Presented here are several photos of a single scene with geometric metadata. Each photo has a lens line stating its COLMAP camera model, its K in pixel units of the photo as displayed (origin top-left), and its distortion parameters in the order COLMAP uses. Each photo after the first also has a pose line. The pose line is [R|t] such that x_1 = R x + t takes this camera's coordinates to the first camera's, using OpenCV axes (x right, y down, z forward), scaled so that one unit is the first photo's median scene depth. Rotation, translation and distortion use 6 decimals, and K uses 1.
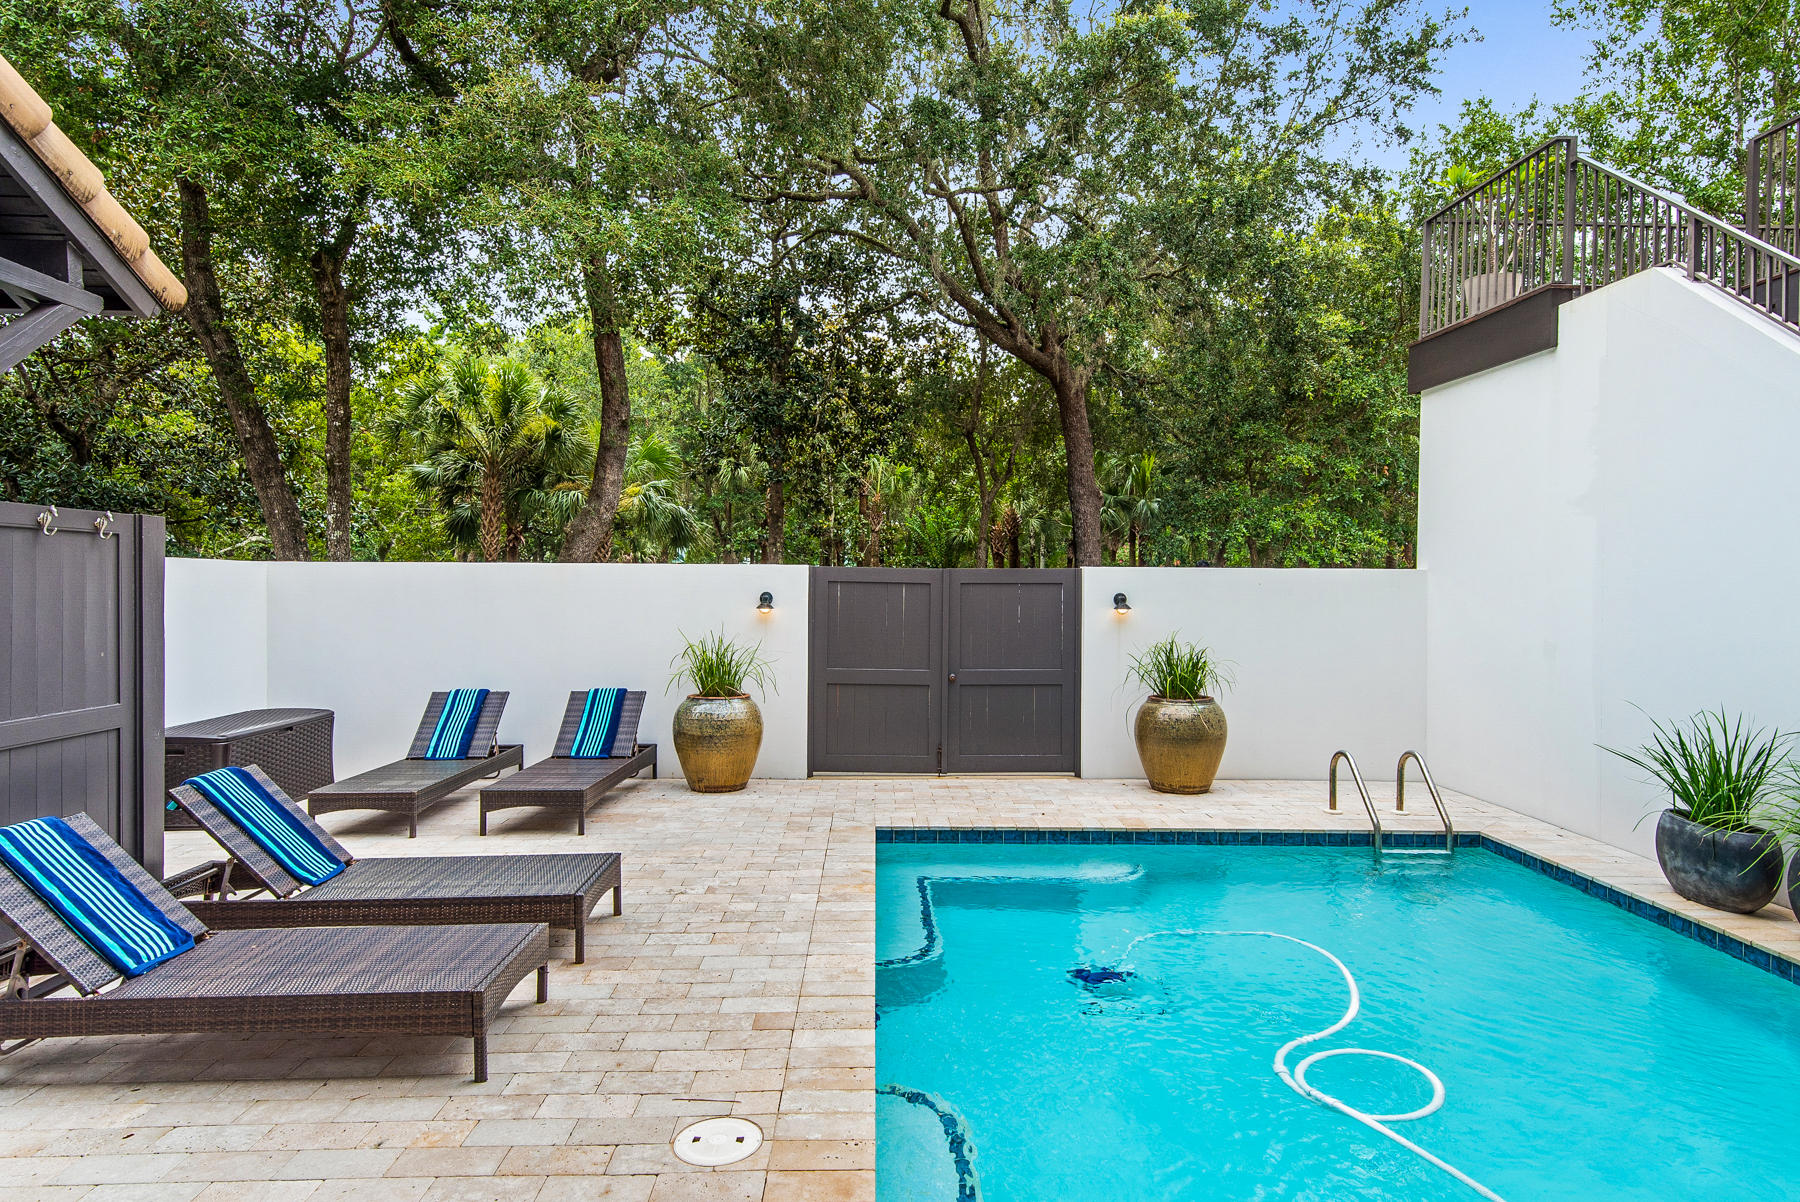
lens RADIAL K [[1019.0, 0, 900.0], [0, 1019.0, 601.0], [0, 0, 1]] dist [0.057763, -0.039229]
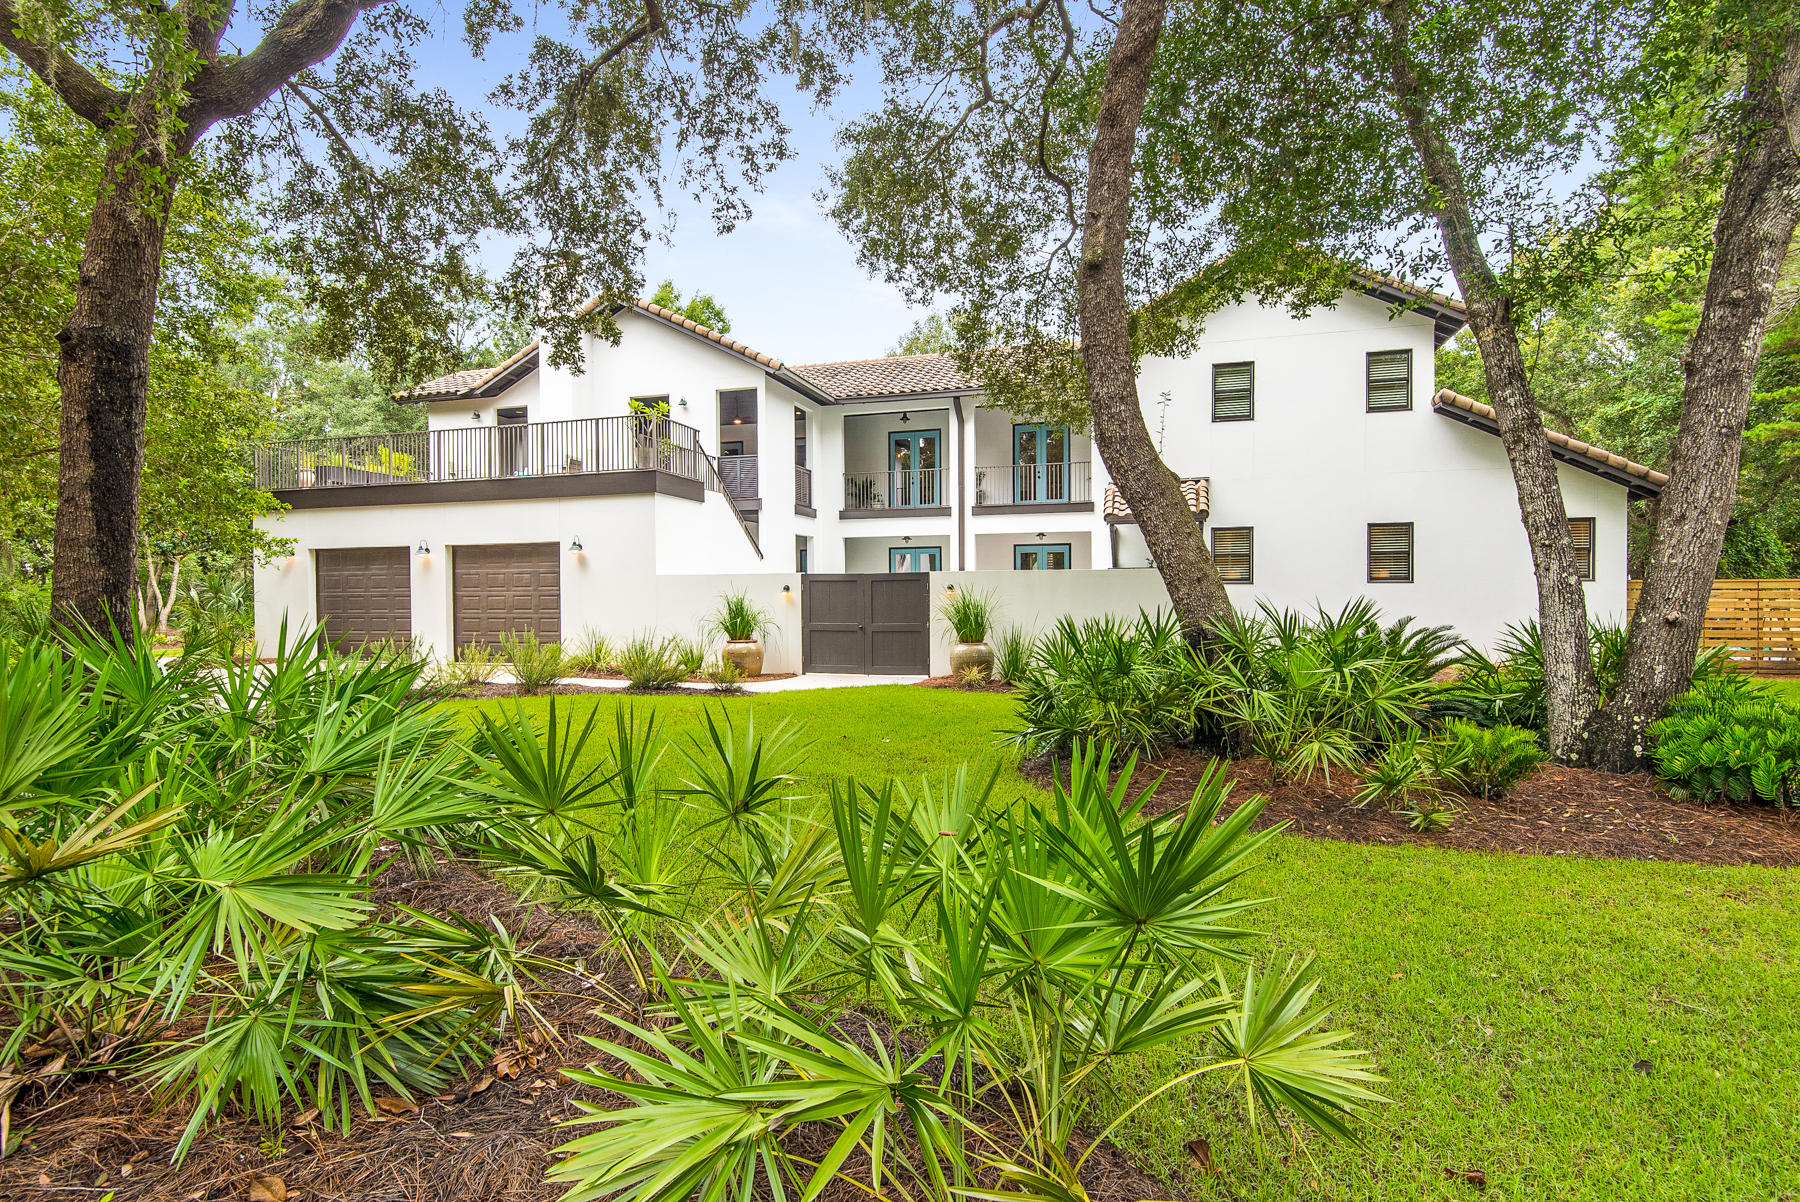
lens RADIAL K [[875.4, 0, 900.0], [0, 875.4, 601.0], [0, 0, 1]] dist [0.016125, -0.000246]
pose [[-0.949664, -0.001975, 0.313264, -0.618994], [0.005721, 0.999704, 0.023645, -0.017295], [-0.313218, 0.024247, -0.949372, 2.876469]]
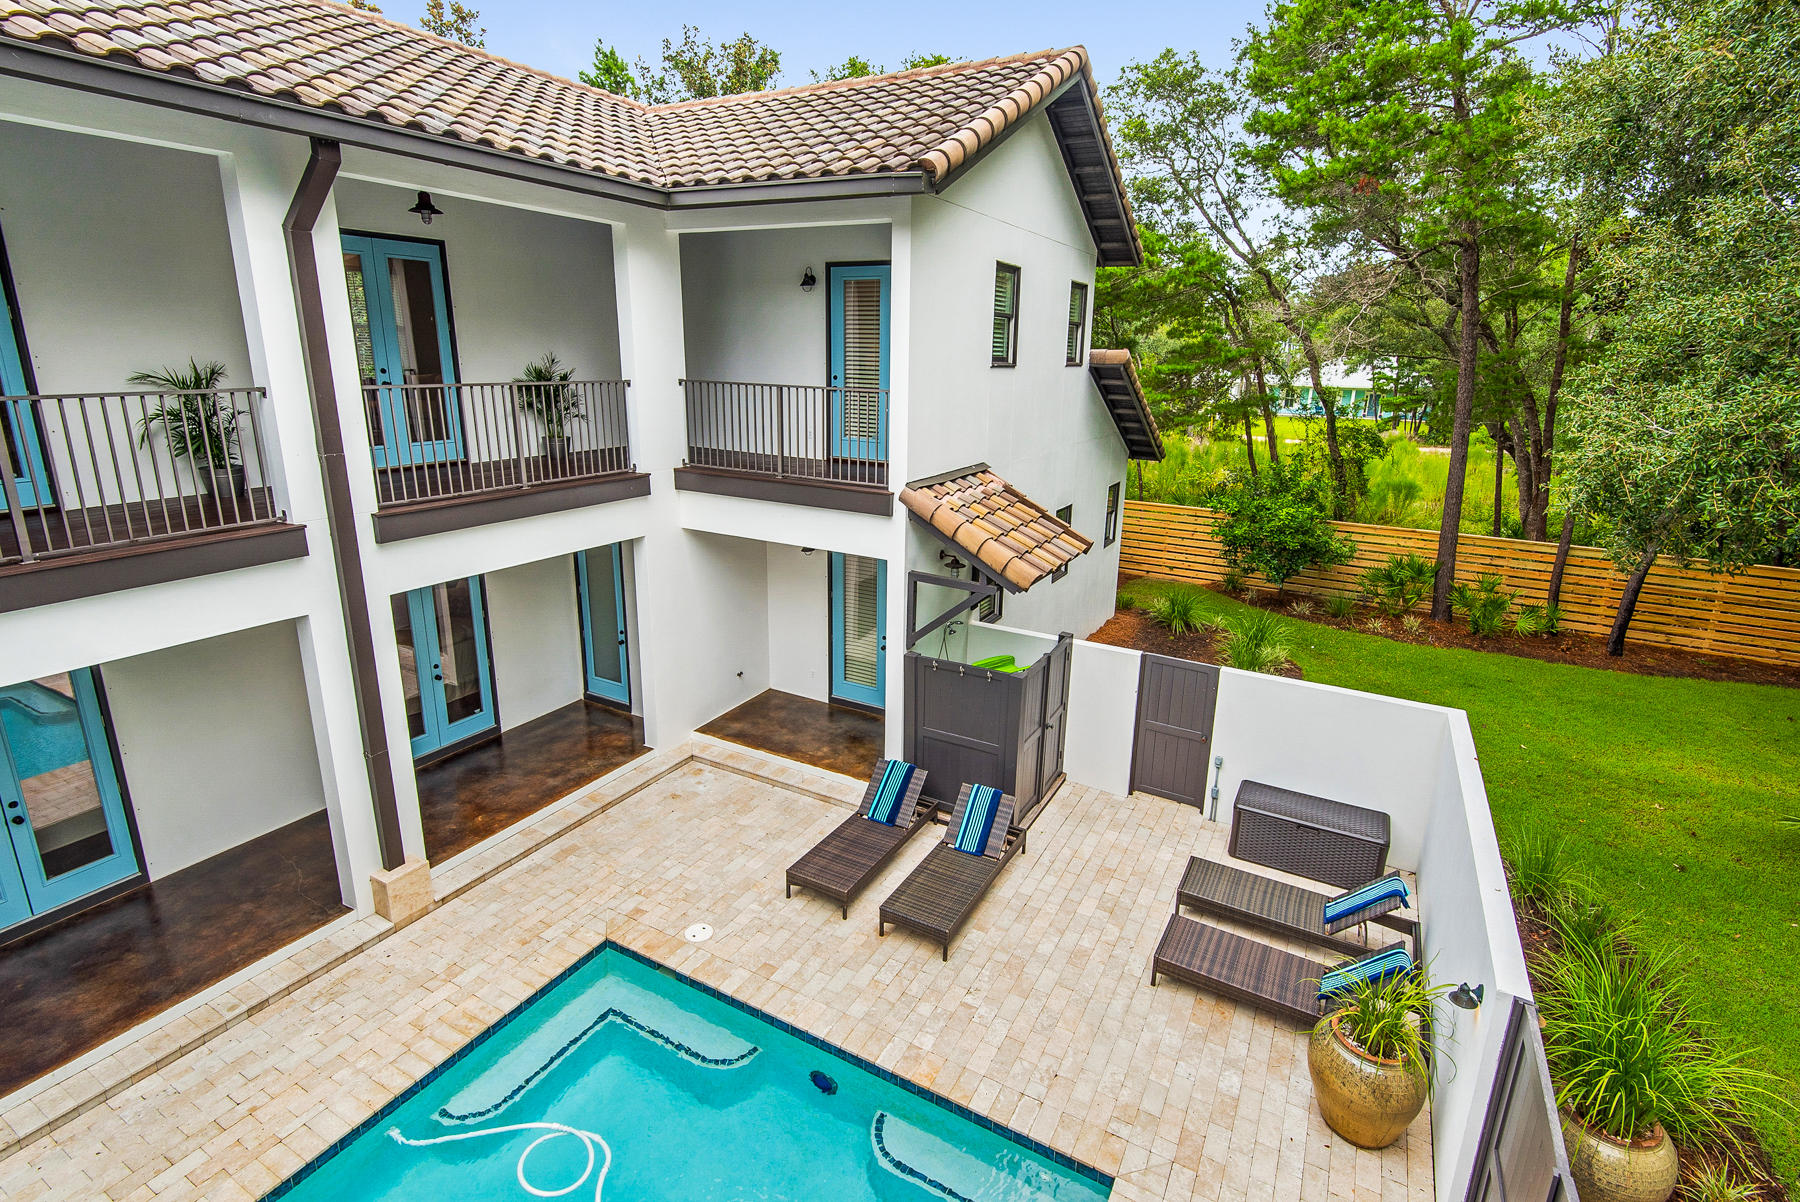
lens RADIAL K [[864.2, 0, 882.3], [0, 864.2, 555.3], [0, 0, 1]] dist [0.021064, -0.015623]
pose [[-0.516195, 0.182686, -0.836761, 0.558906], [-0.032734, 0.972065, 0.232420, -0.448619], [0.855845, 0.147365, -0.495795, 0.962243]]
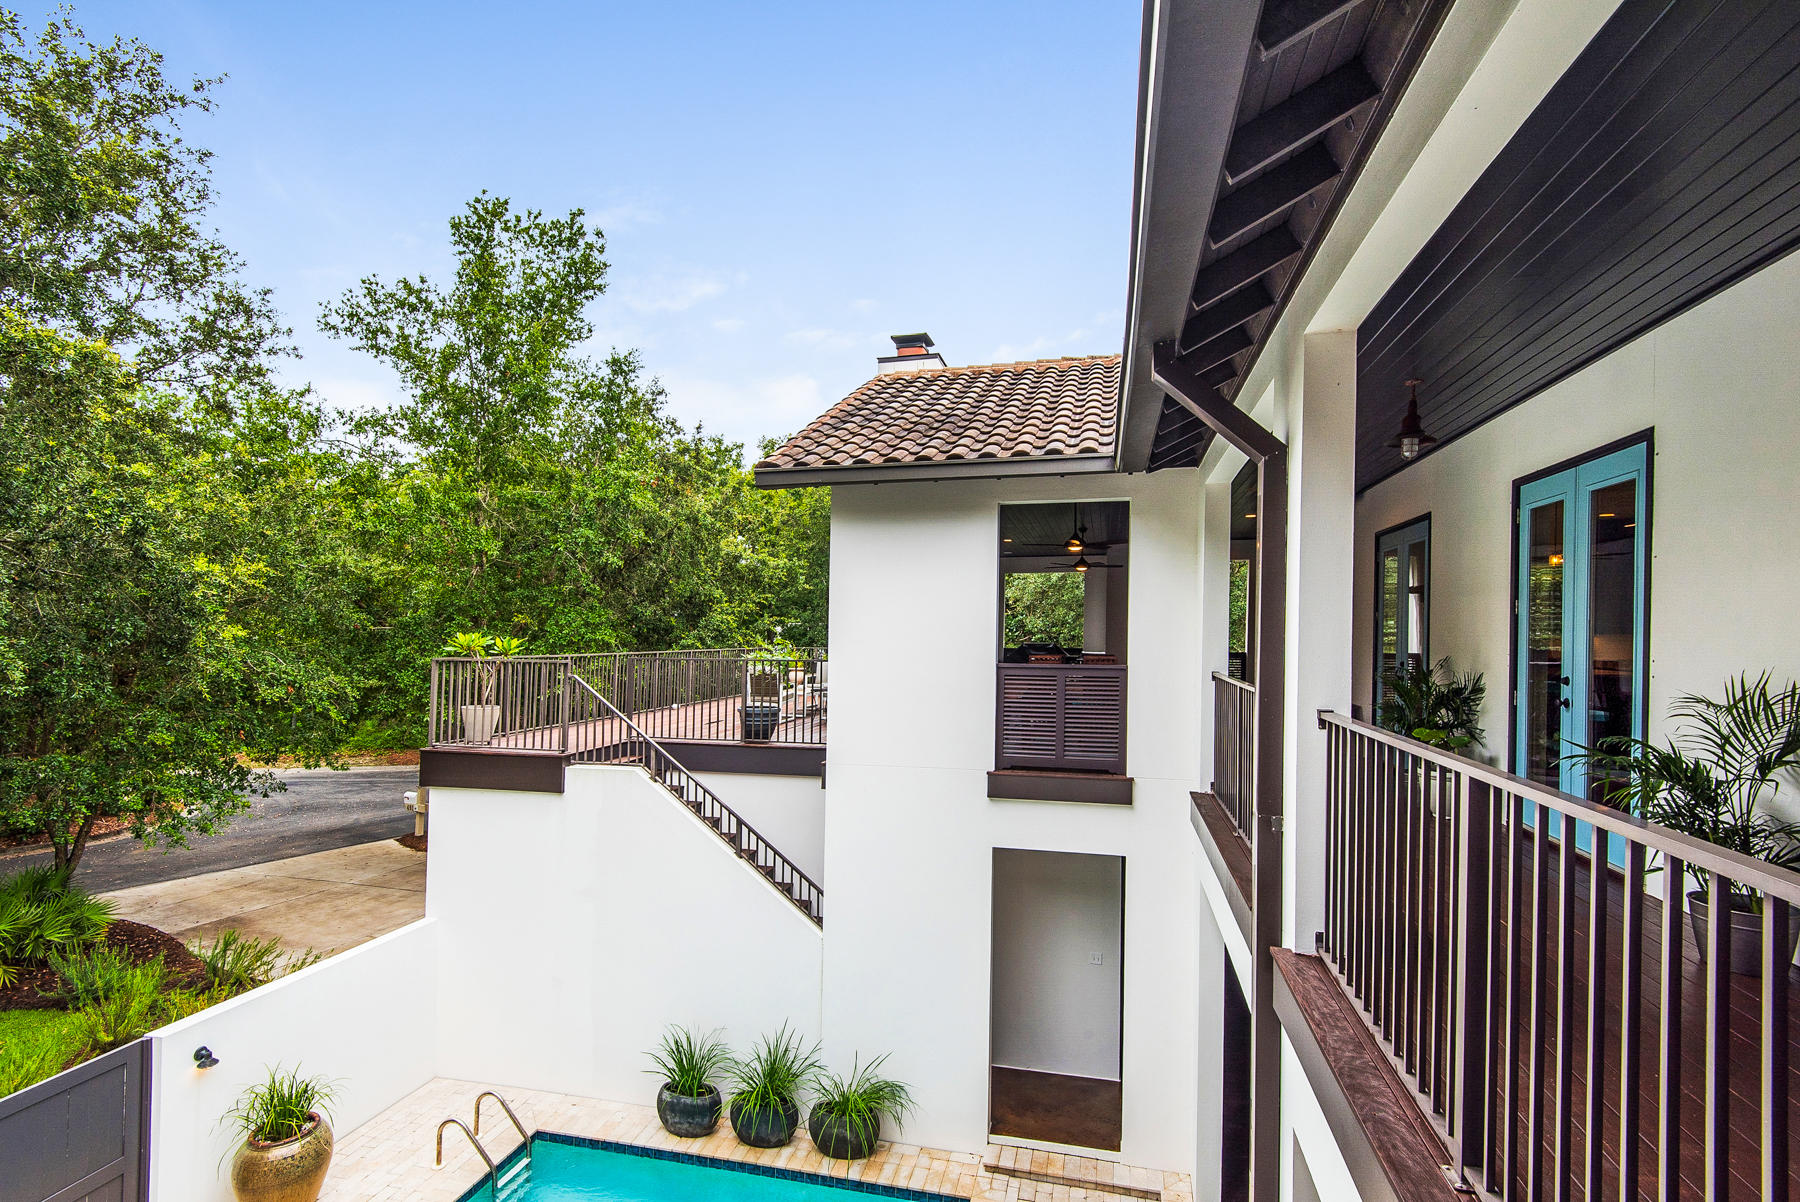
lens RADIAL K [[846.1, 0, 899.1], [0, 846.1, 626.0], [0, 0, 1]] dist [0.035695, -0.019261]
pose [[0.270716, 0.001259, 0.962658, -0.444827], [0.012297, 0.999913, -0.004766, -0.439022], [-0.962581, 0.013128, 0.270677, 0.121205]]
